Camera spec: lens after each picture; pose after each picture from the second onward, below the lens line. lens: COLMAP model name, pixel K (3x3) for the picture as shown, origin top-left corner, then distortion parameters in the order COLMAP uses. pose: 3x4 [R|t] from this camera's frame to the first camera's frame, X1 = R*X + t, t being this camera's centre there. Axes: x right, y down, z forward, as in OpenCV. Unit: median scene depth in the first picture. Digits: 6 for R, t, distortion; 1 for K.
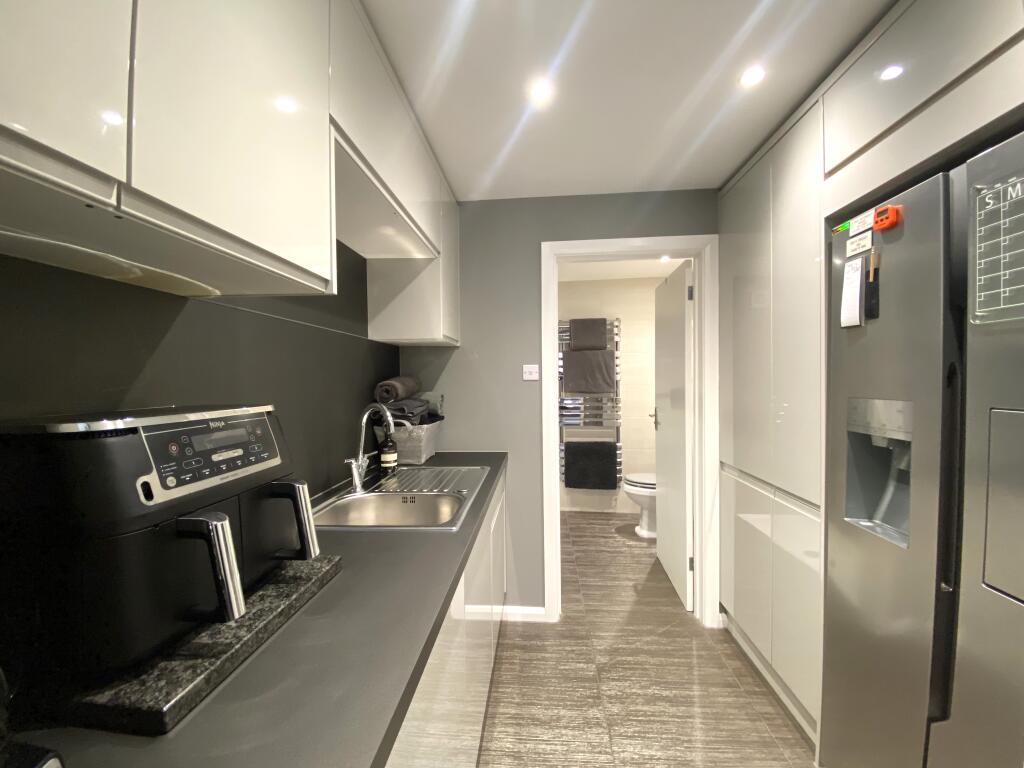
lens RADIAL K [[418.5, 0, 506.4], [0, 418.5, 384.9], [0, 0, 1]] dist [0.000795, -0.015035]
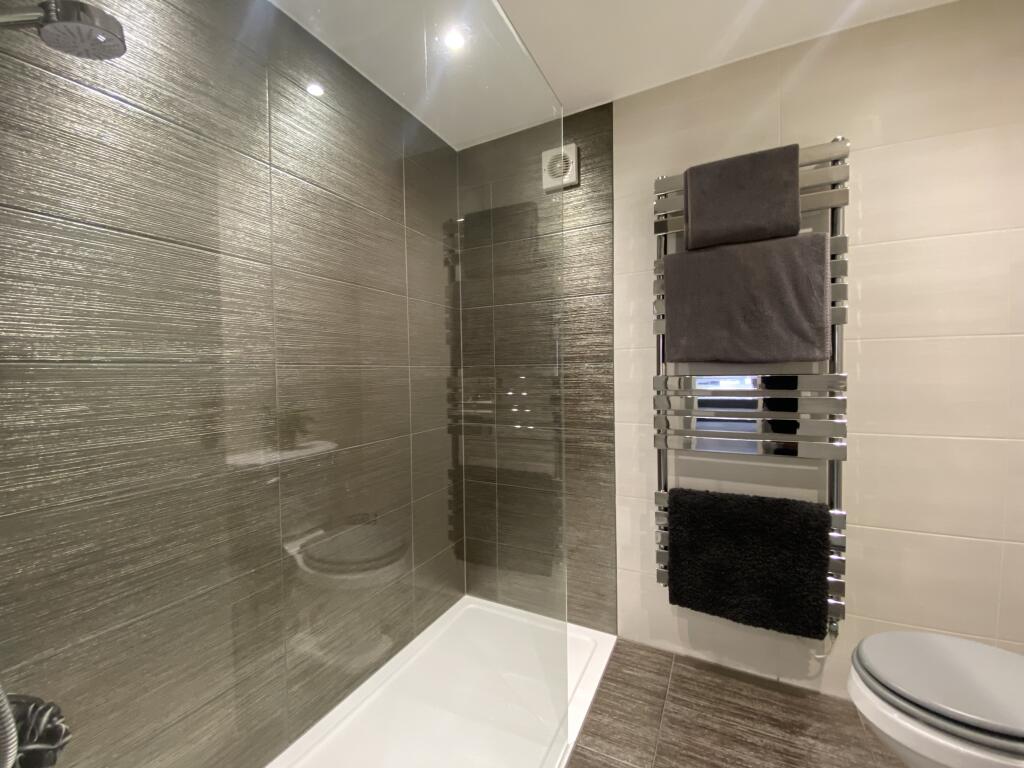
lens RADIAL K [[418.5, 0, 506.4], [0, 418.5, 384.9], [0, 0, 1]] dist [0.000795, -0.015035]
pose [[0.917162, 0.000950, -0.398514, 0.155321], [0.014946, 0.999212, 0.036779, 0.022801], [0.398234, -0.039689, 0.916425, 0.582816]]
